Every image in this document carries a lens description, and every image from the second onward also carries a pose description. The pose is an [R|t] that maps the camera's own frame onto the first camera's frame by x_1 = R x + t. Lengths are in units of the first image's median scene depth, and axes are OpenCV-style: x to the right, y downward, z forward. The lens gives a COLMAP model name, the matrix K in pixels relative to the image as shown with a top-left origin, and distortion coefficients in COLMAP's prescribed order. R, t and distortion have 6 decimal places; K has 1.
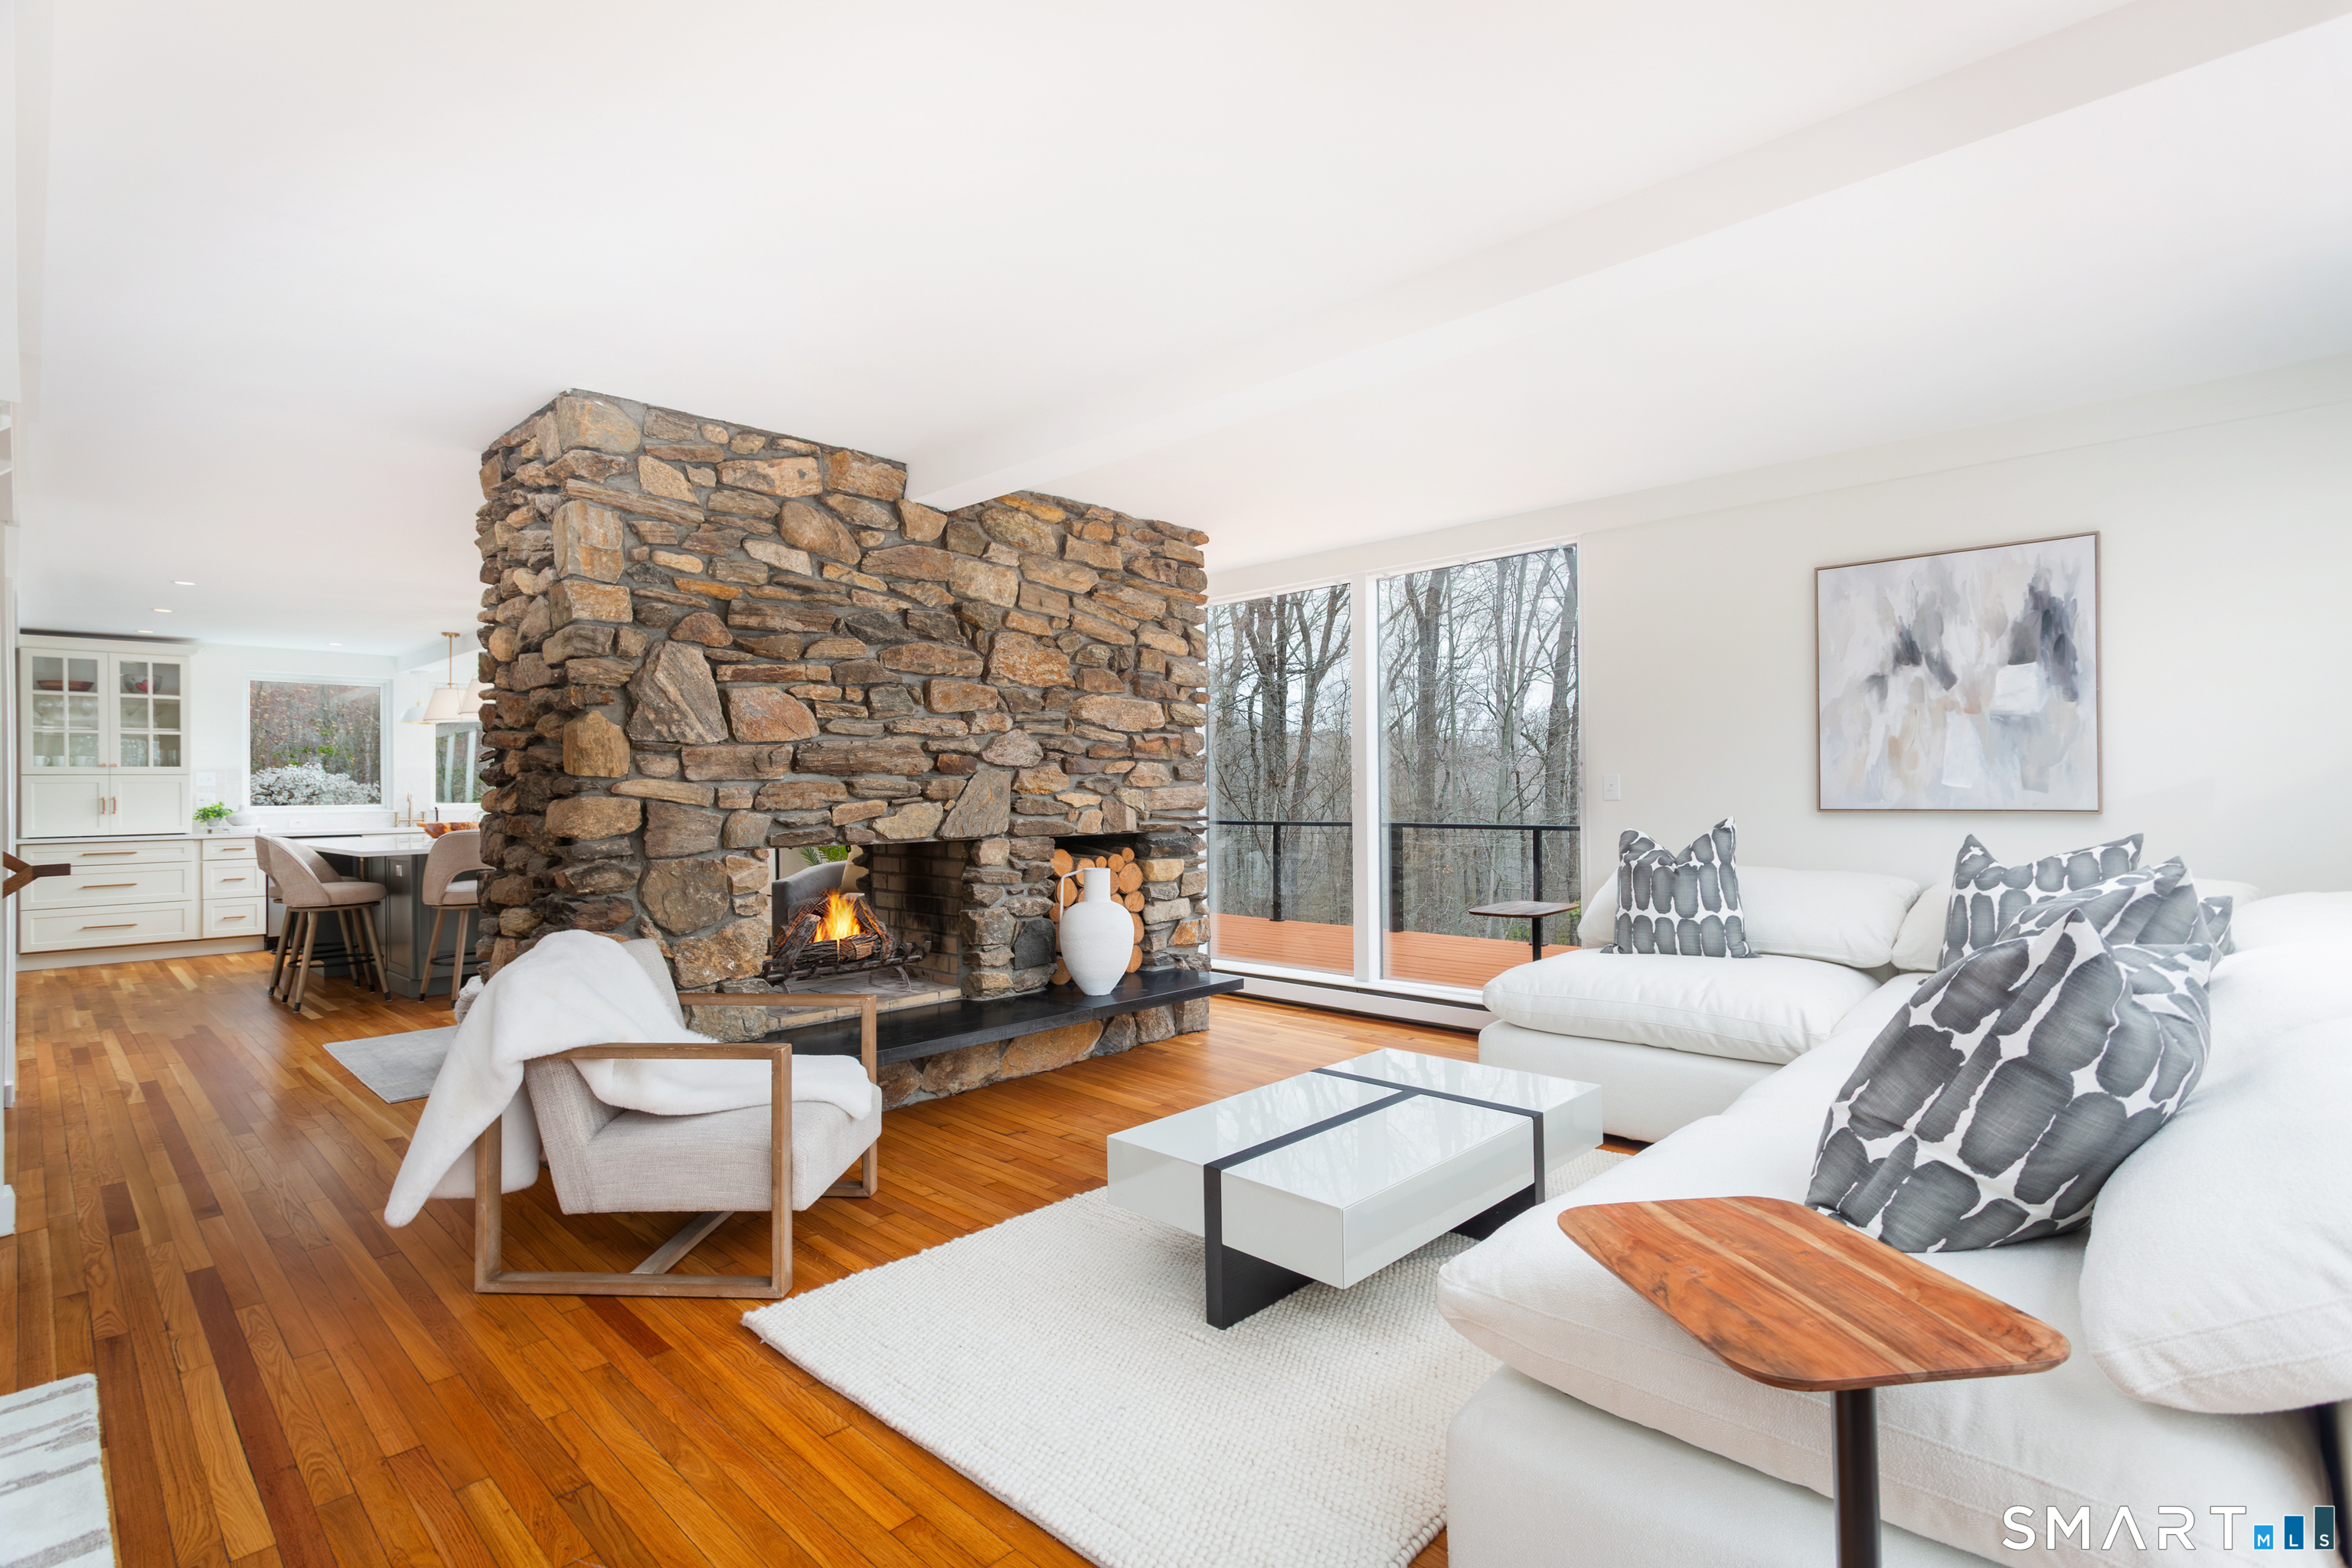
lens RADIAL K [[1107.5, 0, 1170.4], [0, 1107.5, 779.0], [0, 0, 1]] dist [0.003324, 0.002814]
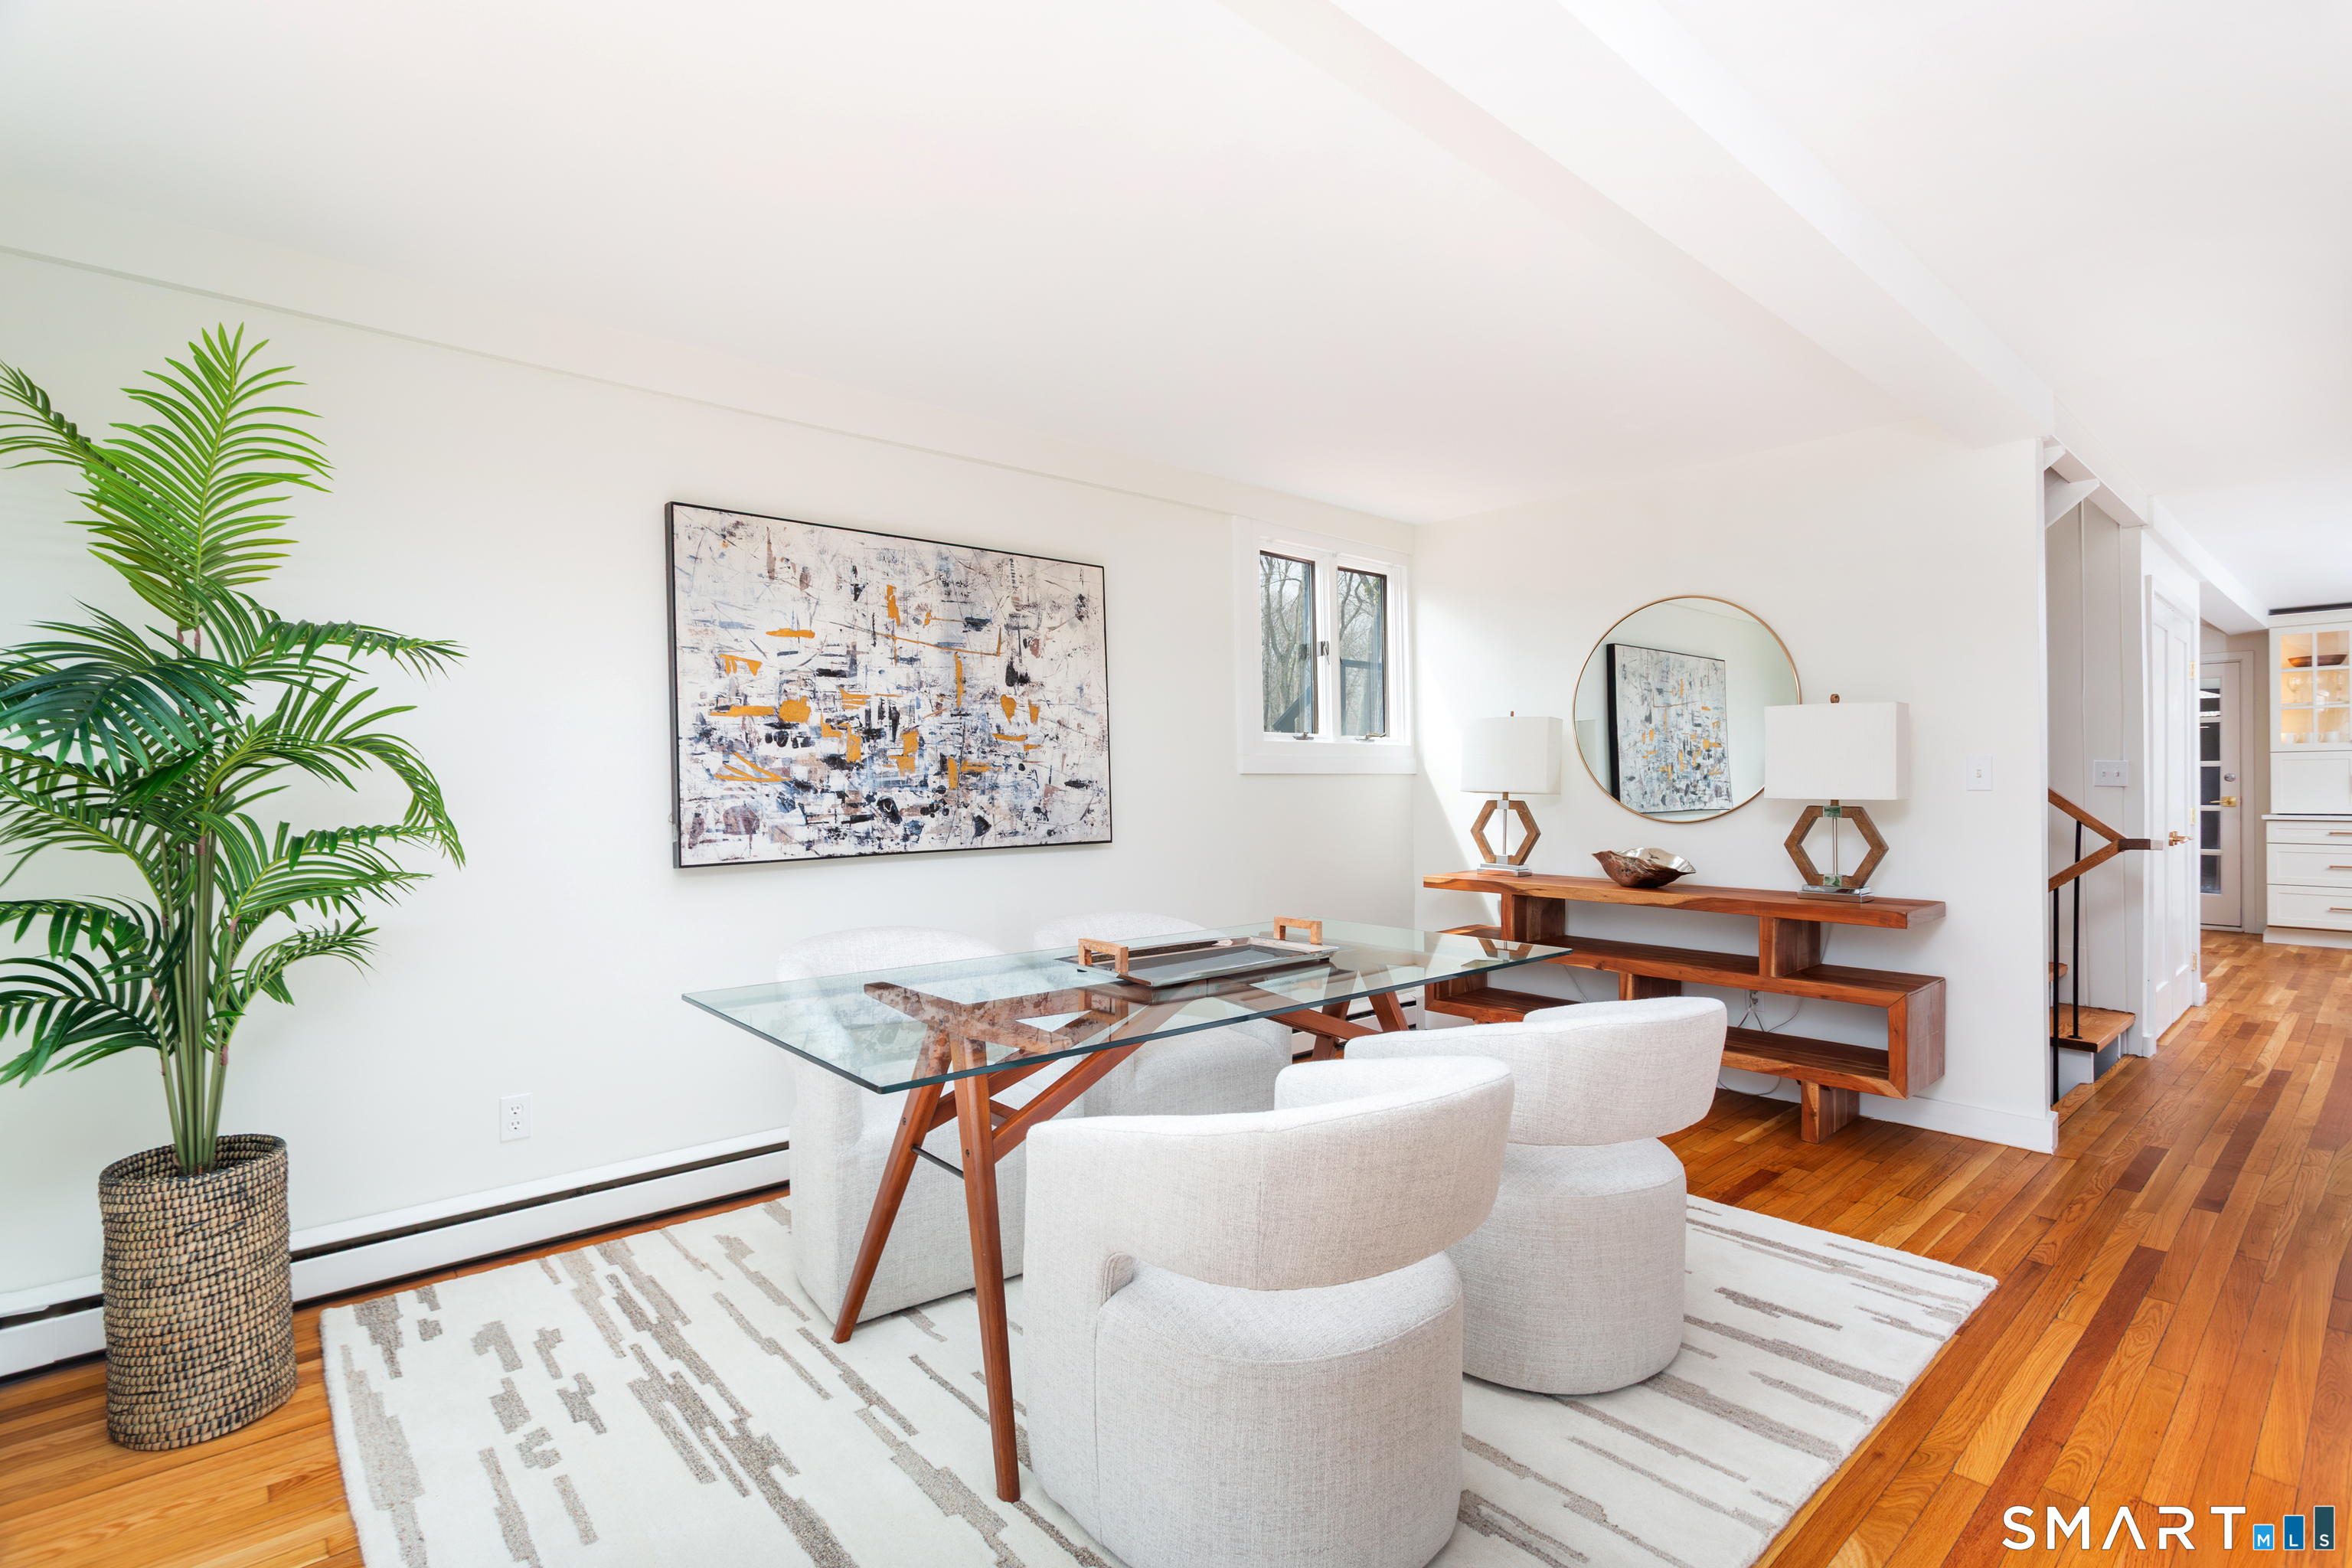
lens RADIAL K [[1107.5, 0, 1178.2], [0, 1107.5, 783.5], [0, 0, 1]] dist [0.003324, 0.002814]
pose [[-0.069435, 0.011088, -0.997525, 0.134427], [0.015590, 0.999828, 0.010029, -0.003124], [0.997465, -0.014855, -0.069596, 0.138413]]
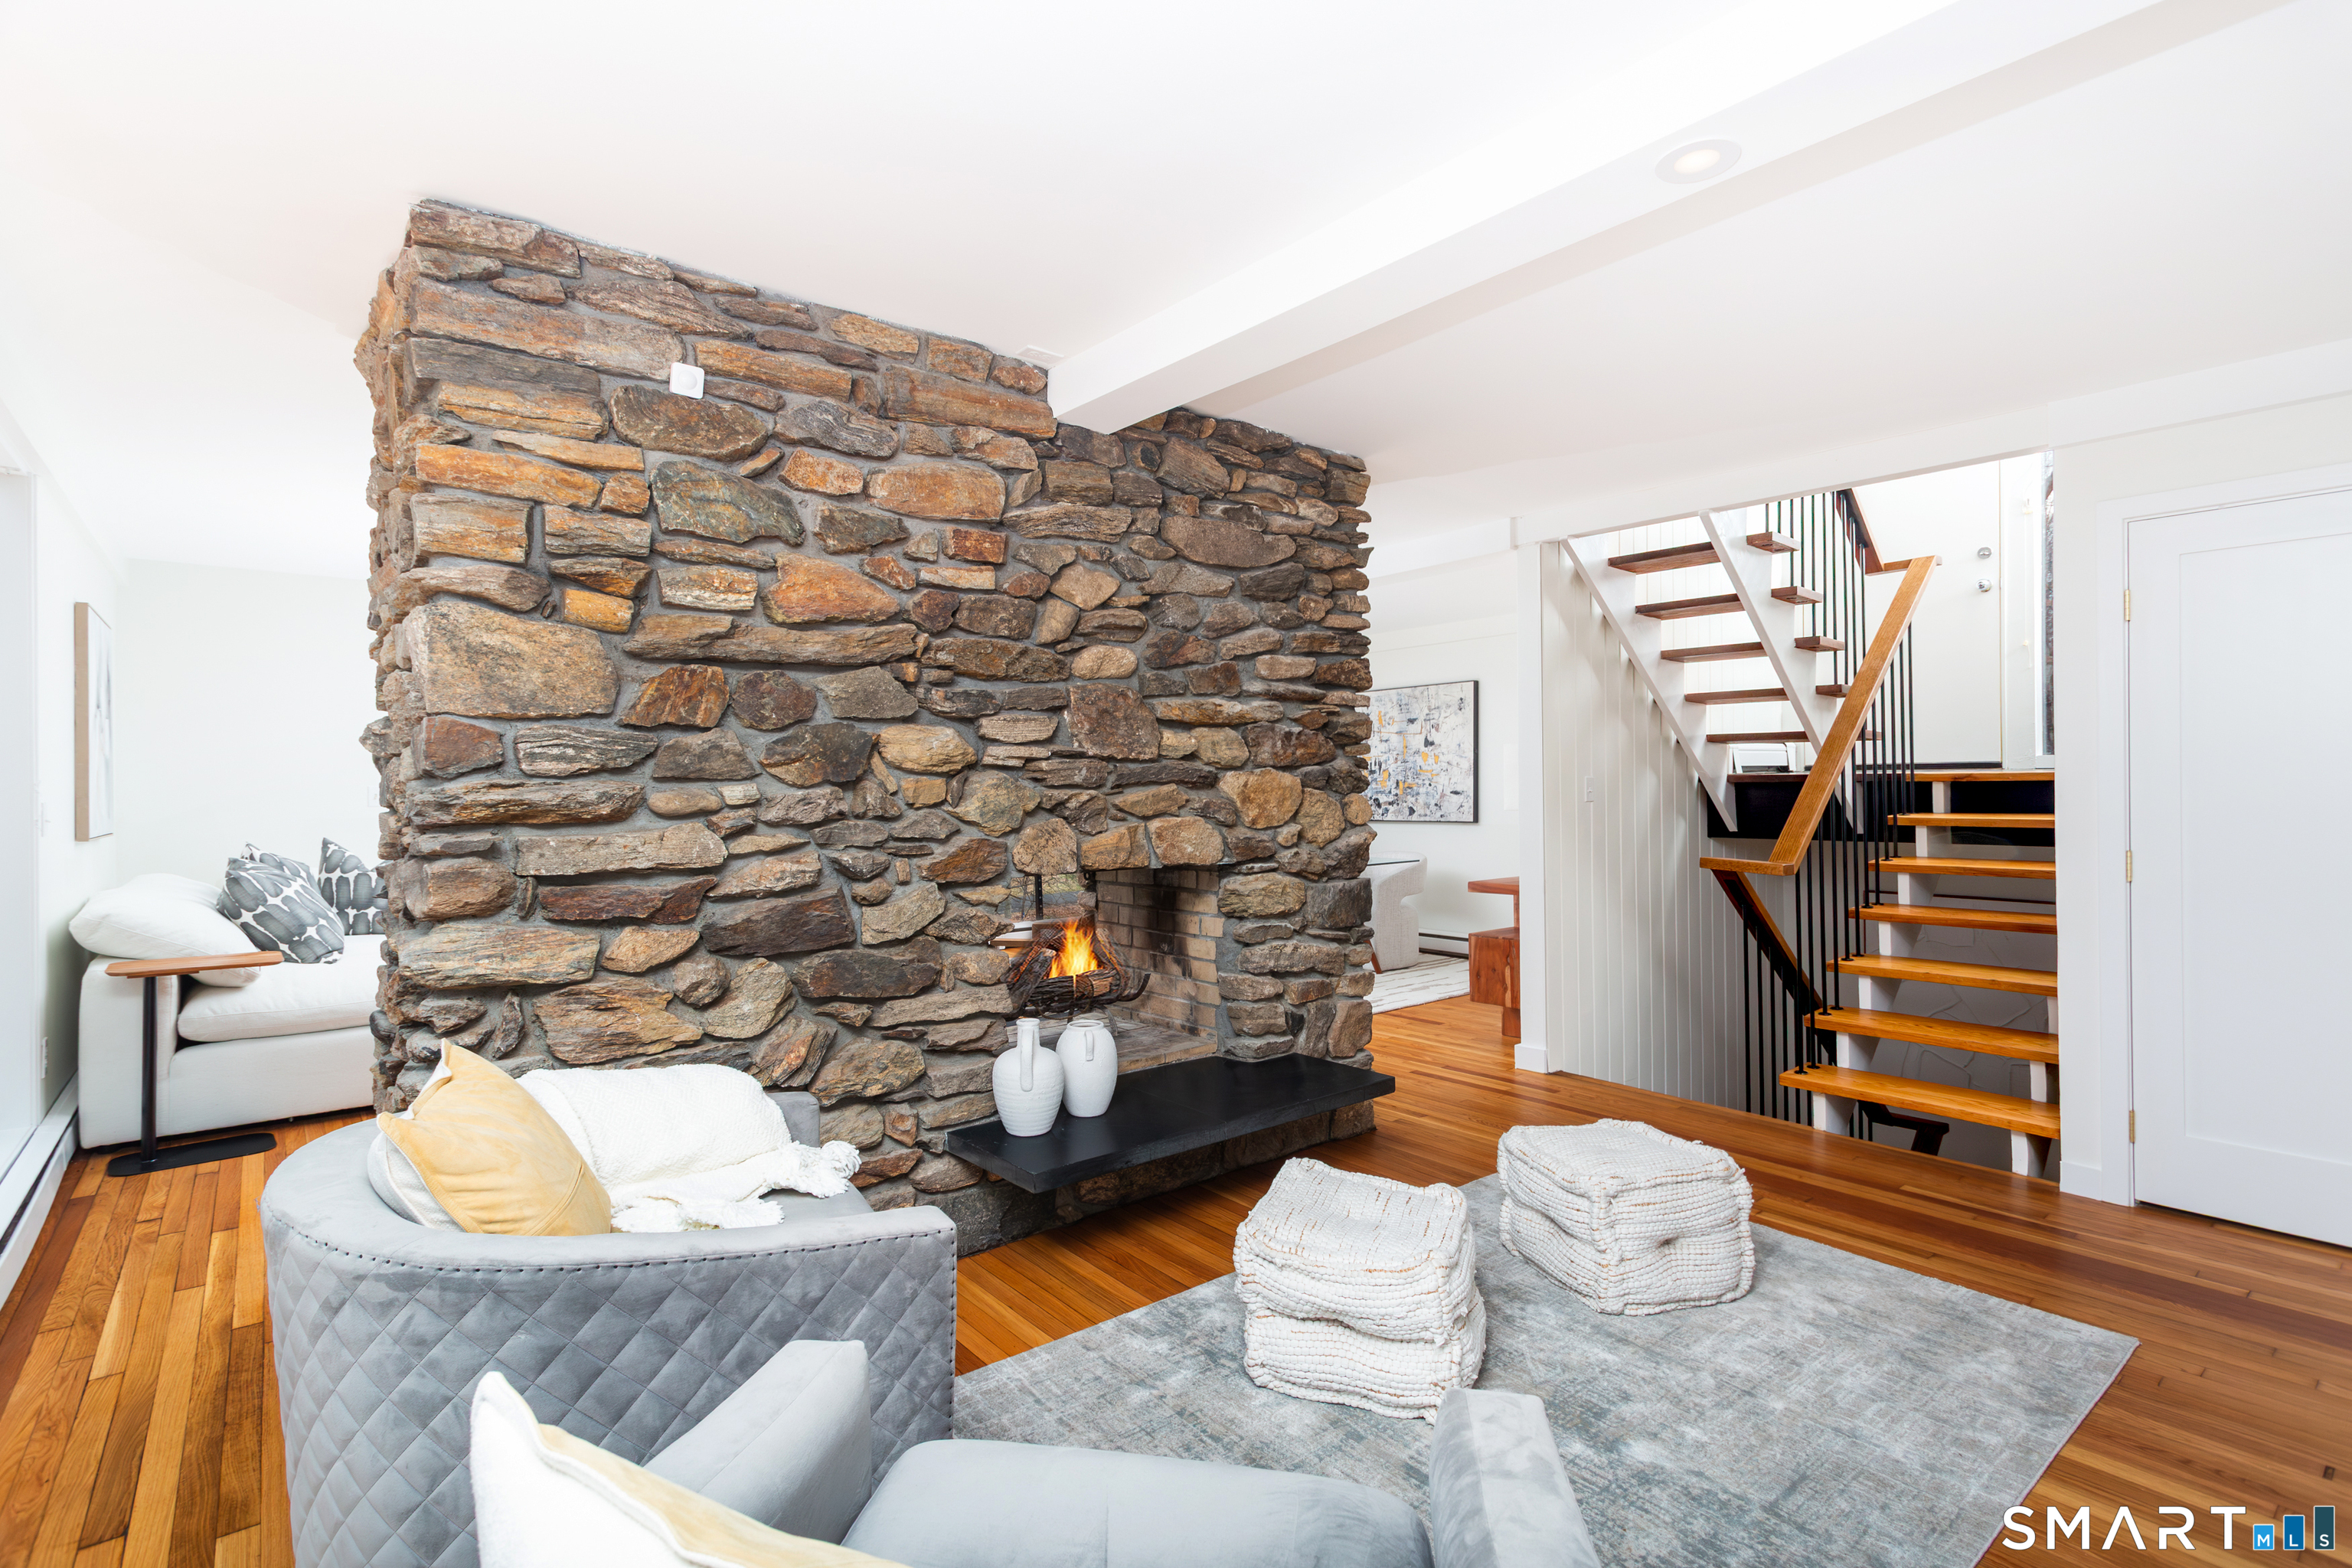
lens RADIAL K [[1107.5, 0, 1170.7], [0, 1107.5, 782.7], [0, 0, 1]] dist [0.003324, 0.002814]
pose [[-0.993213, 0.018927, 0.114761, -0.564839], [0.017255, 0.999730, -0.015545, 0.010109], [-0.115025, -0.013459, -0.993271, 2.011443]]
